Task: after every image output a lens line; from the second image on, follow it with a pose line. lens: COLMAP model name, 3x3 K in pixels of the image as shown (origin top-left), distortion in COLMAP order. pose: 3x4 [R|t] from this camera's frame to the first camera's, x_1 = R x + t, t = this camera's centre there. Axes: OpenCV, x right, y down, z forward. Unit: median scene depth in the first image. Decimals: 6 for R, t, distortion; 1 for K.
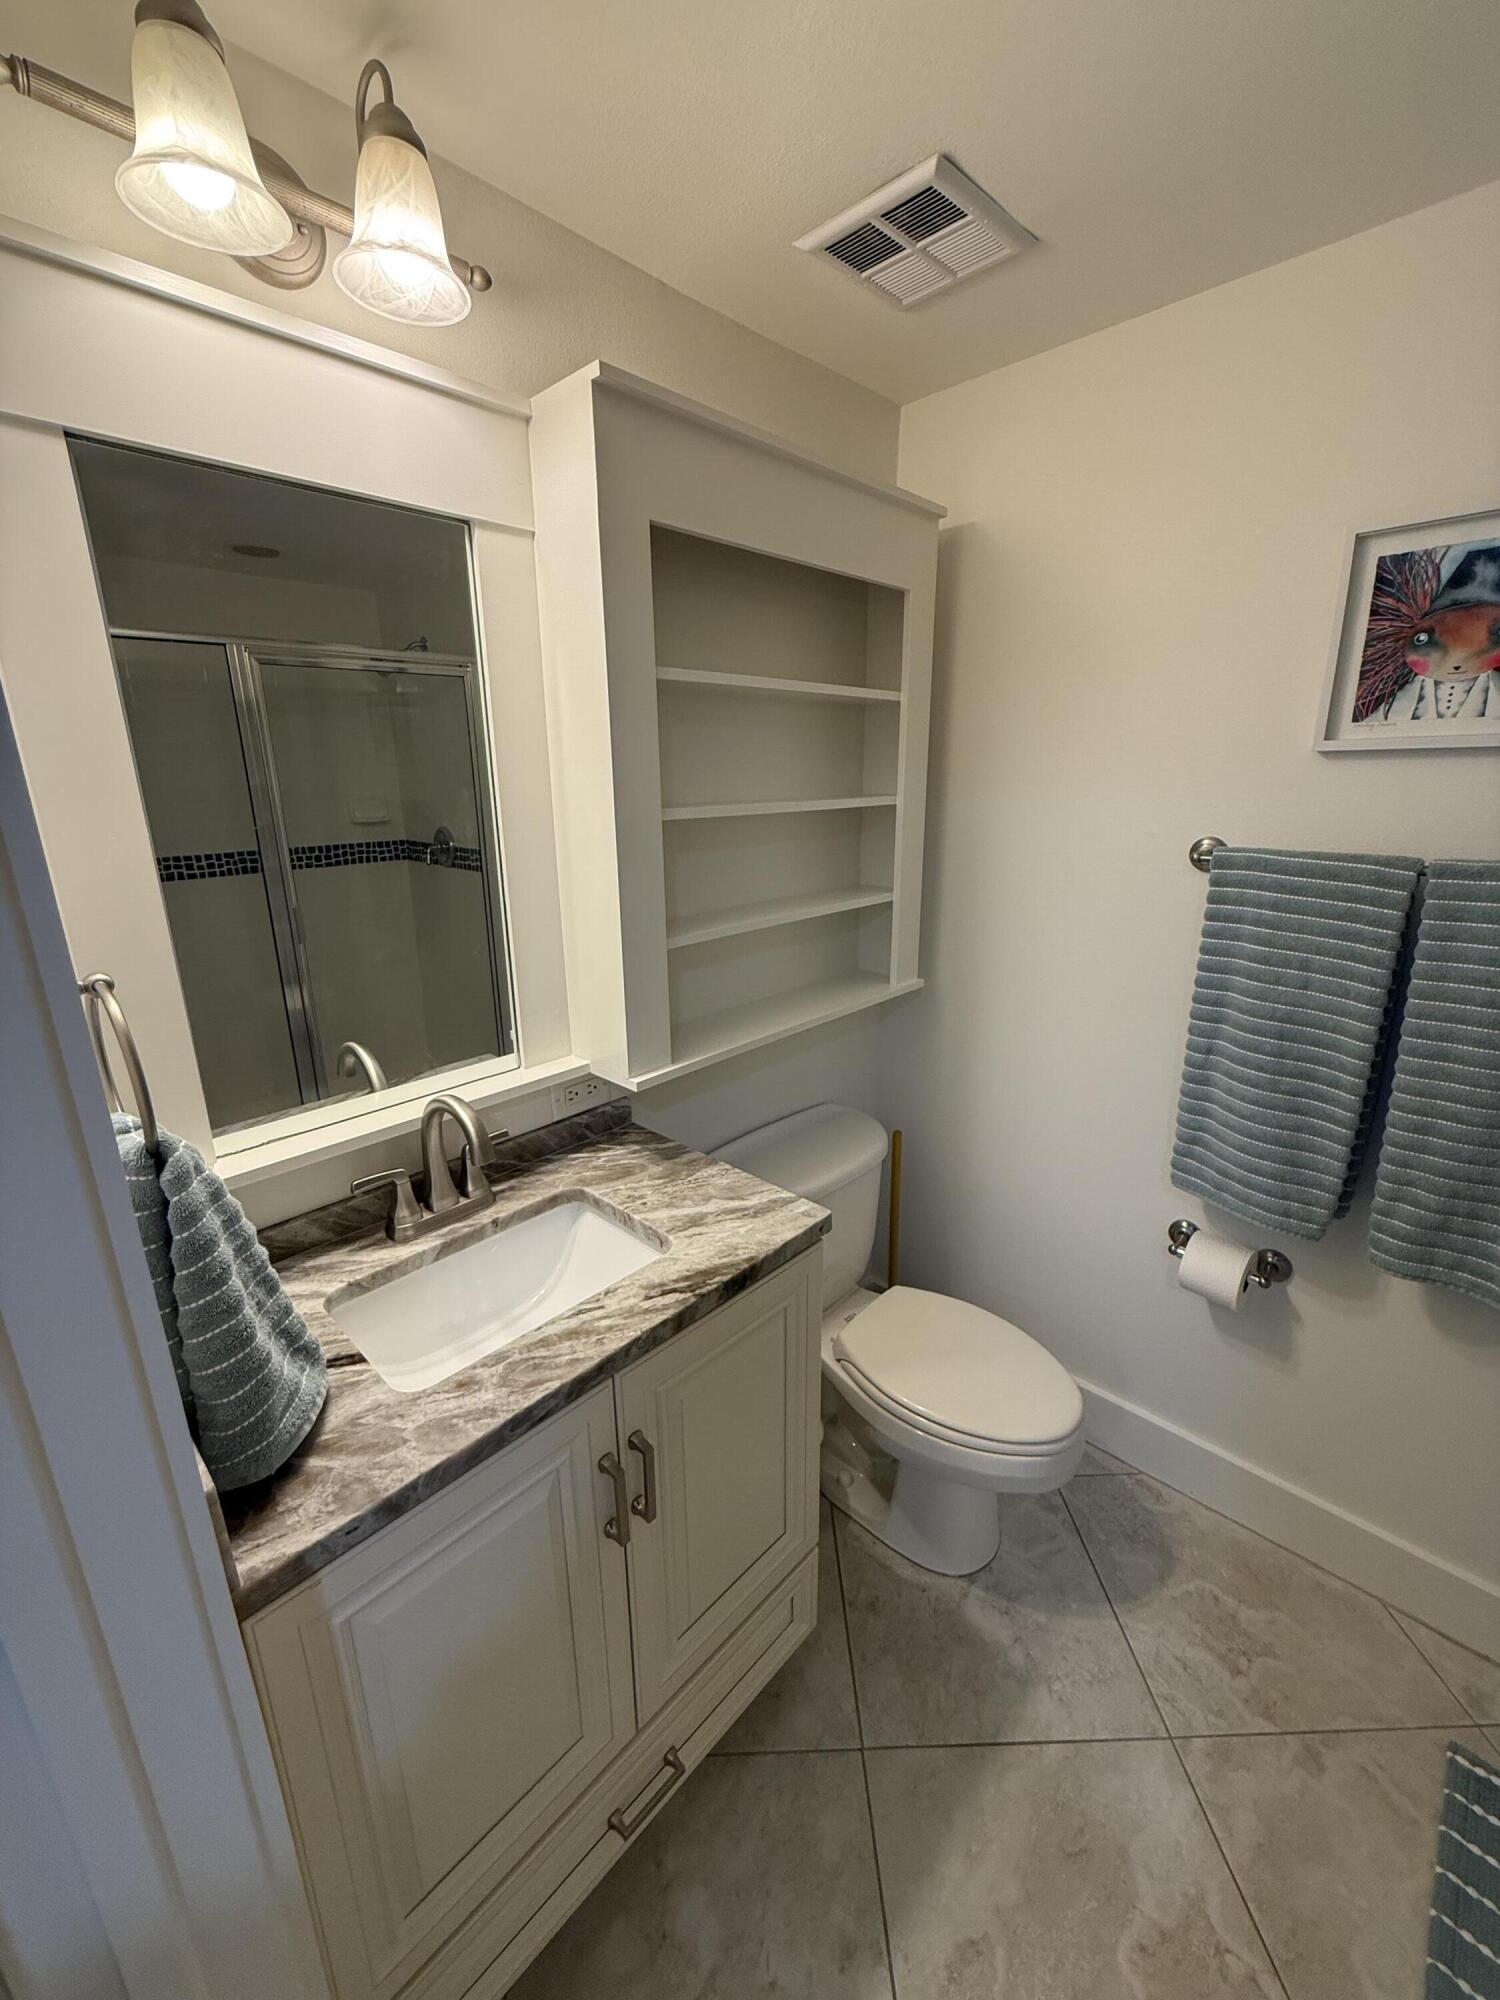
lens RADIAL K [[798.5, 0, 746.4], [0, 798.5, 995.8], [0, 0, 1]] dist [0.001245, -0.000256]
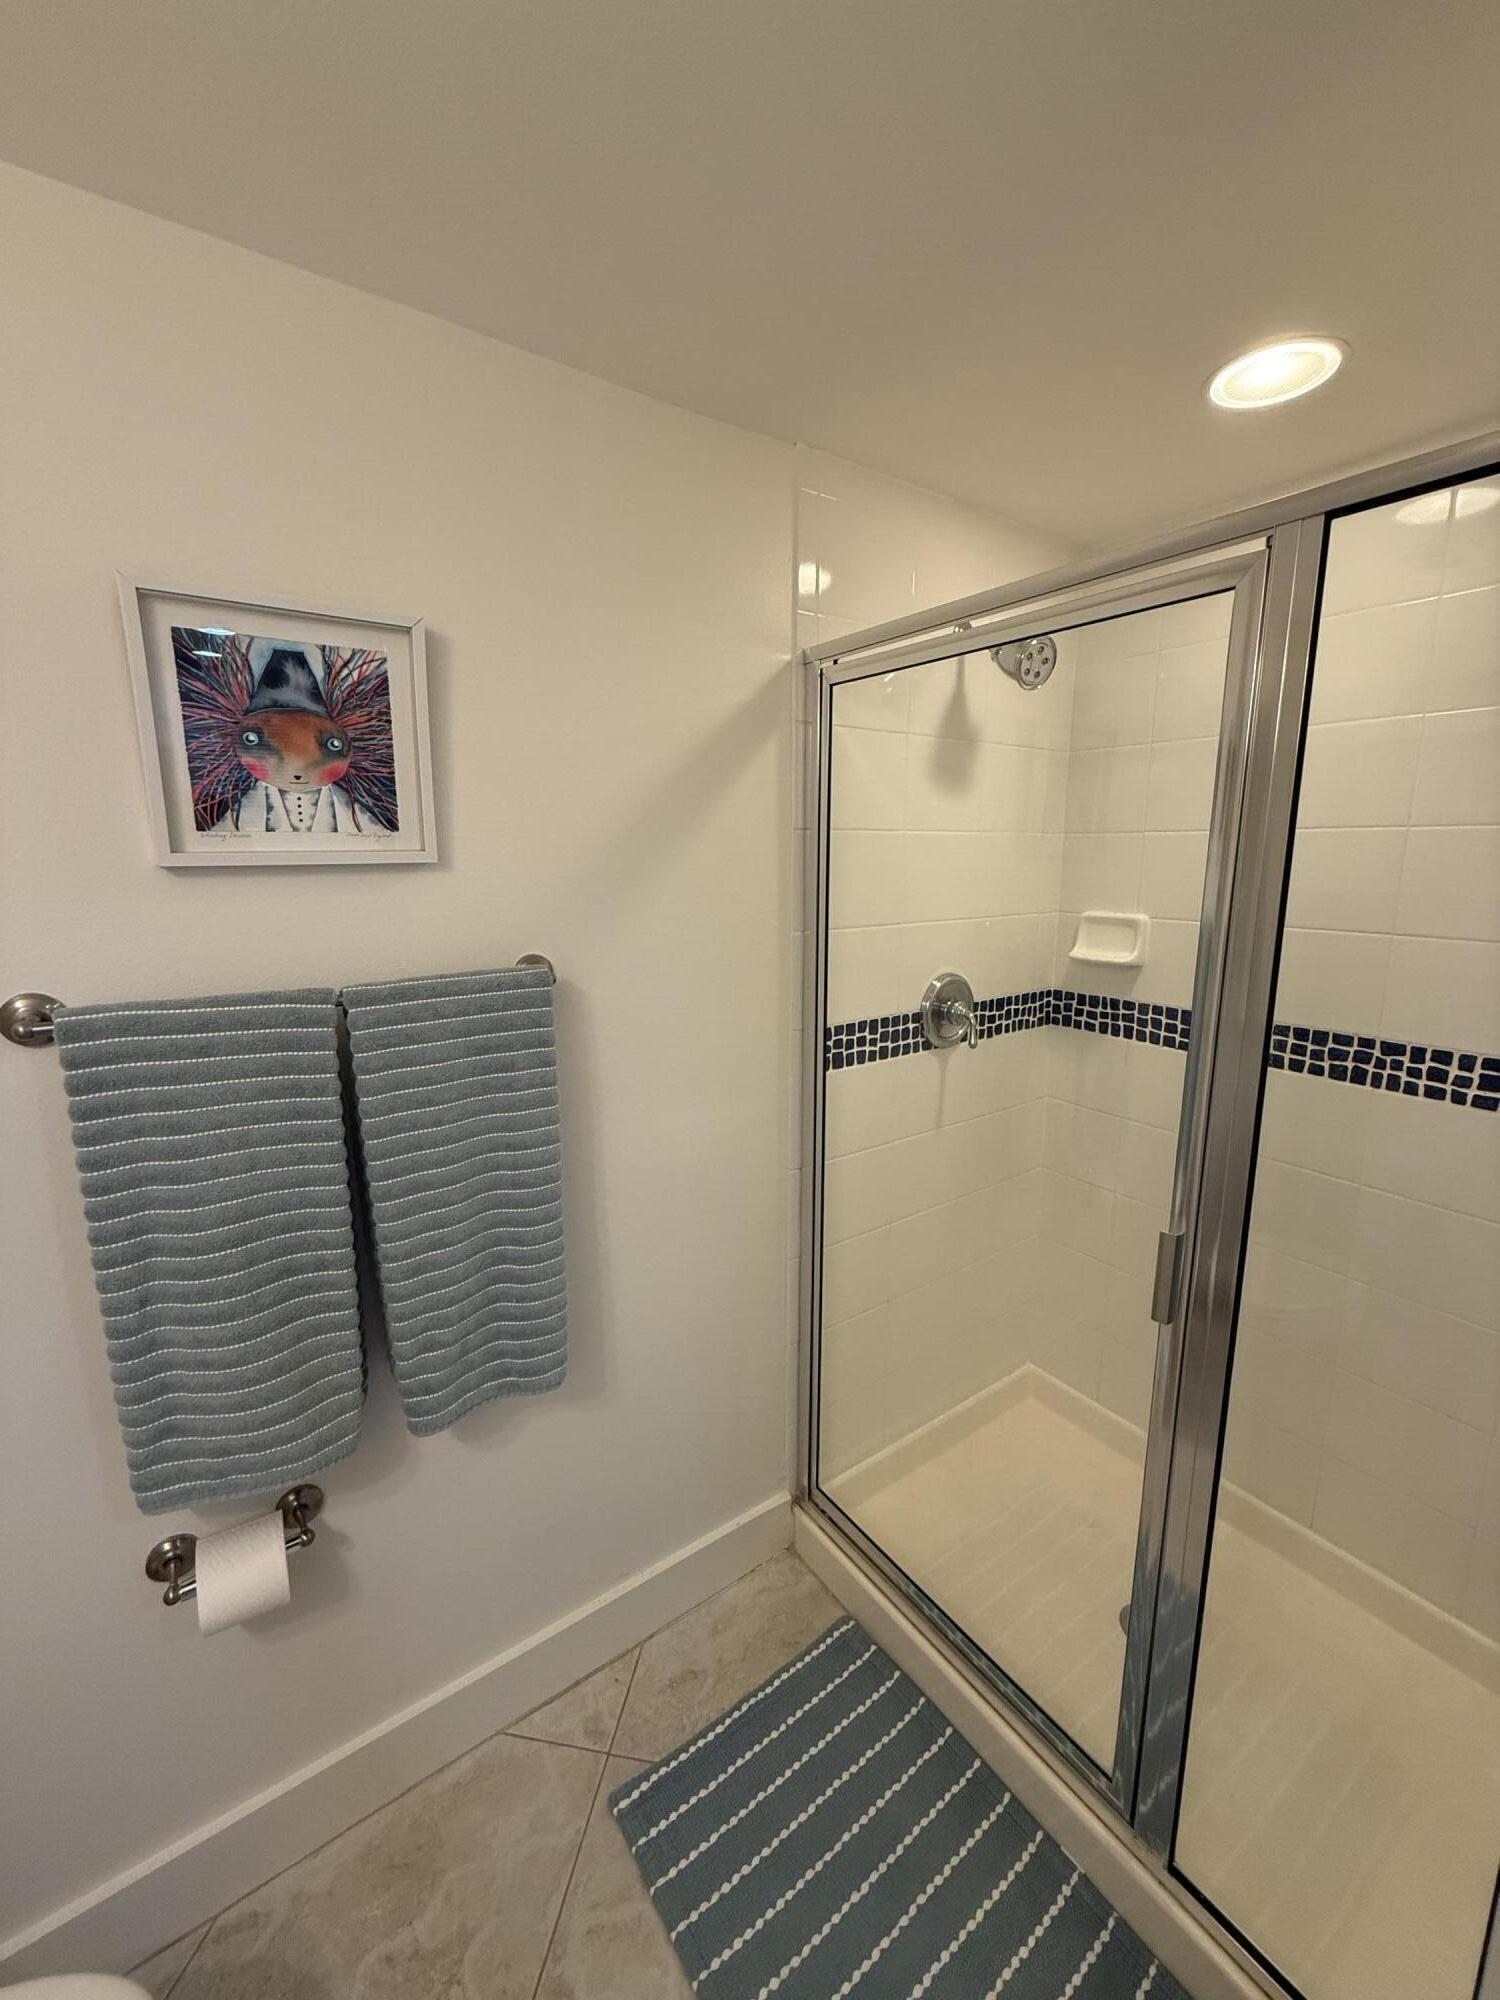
lens RADIAL K [[798.5, 0, 750.2], [0, 798.5, 994.6], [0, 0, 1]] dist [0.001245, -0.000256]
pose [[0.189174, -0.155652, 0.969529, 0.081332], [0.274075, 0.956487, 0.100081, -0.123295], [-0.942919, 0.246791, 0.223603, 0.366253]]
